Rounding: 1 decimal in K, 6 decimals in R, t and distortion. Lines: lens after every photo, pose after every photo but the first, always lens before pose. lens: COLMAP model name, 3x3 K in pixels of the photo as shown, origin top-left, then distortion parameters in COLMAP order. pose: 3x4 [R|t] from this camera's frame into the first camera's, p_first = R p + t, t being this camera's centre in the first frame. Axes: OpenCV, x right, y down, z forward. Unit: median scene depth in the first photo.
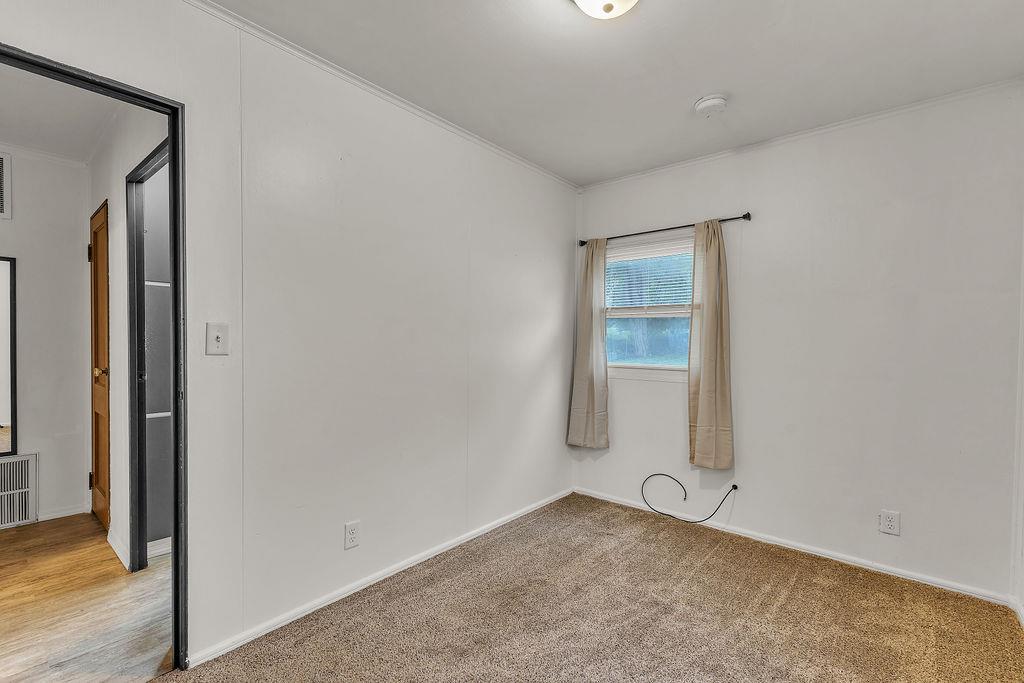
lens RADIAL K [[444.5, 0, 511.0], [0, 444.5, 351.8], [0, 0, 1]] dist [0.015914, -0.000215]
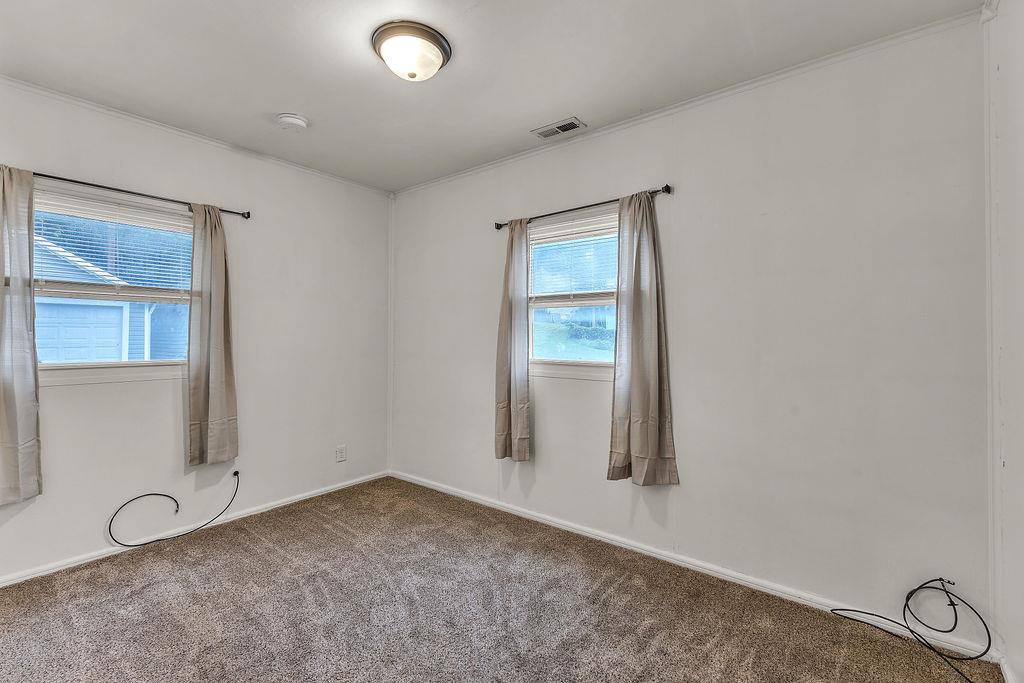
lens RADIAL K [[444.5, 0, 517.6], [0, 444.5, 335.5], [0, 0, 1]] dist [0.015914, -0.000215]
pose [[-0.028425, -0.004556, 0.999586, -0.545339], [0.014308, 0.999885, 0.004964, -0.010593], [-0.999494, 0.014444, -0.028357, 0.376636]]
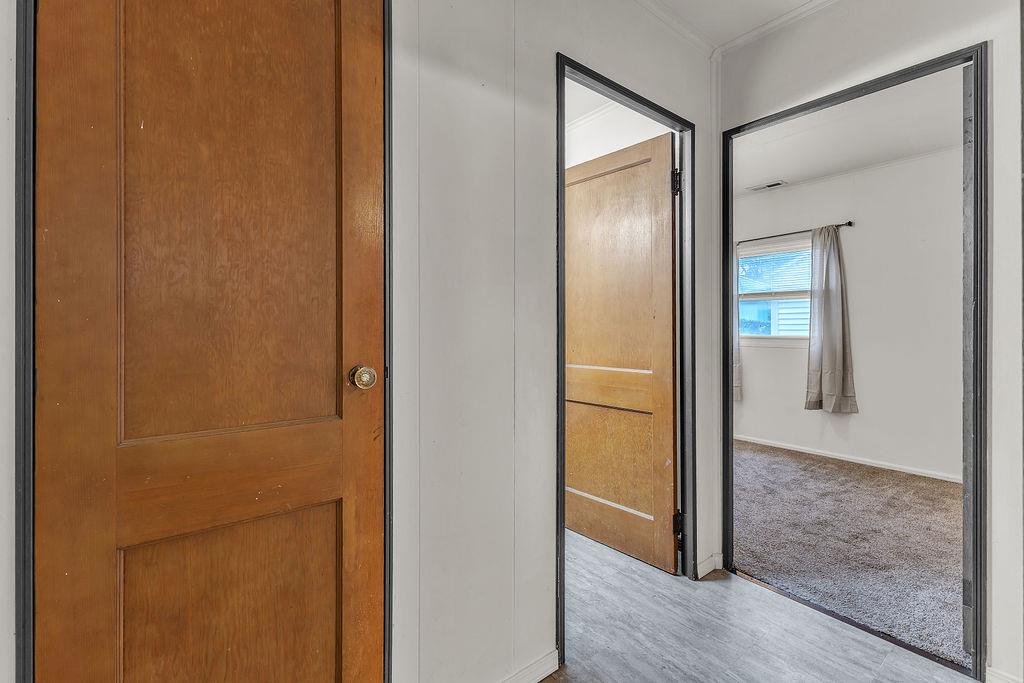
lens RADIAL K [[444.1, 0, 514.5], [0, 444.1, 333.3], [0, 0, 1]] dist [0.003890, -0.000500]
pose [[0.223198, -0.014775, 0.974661, -1.249201], [0.021343, 0.999719, 0.010268, 0.010597], [-0.974539, 0.018510, 0.223451, 0.760658]]
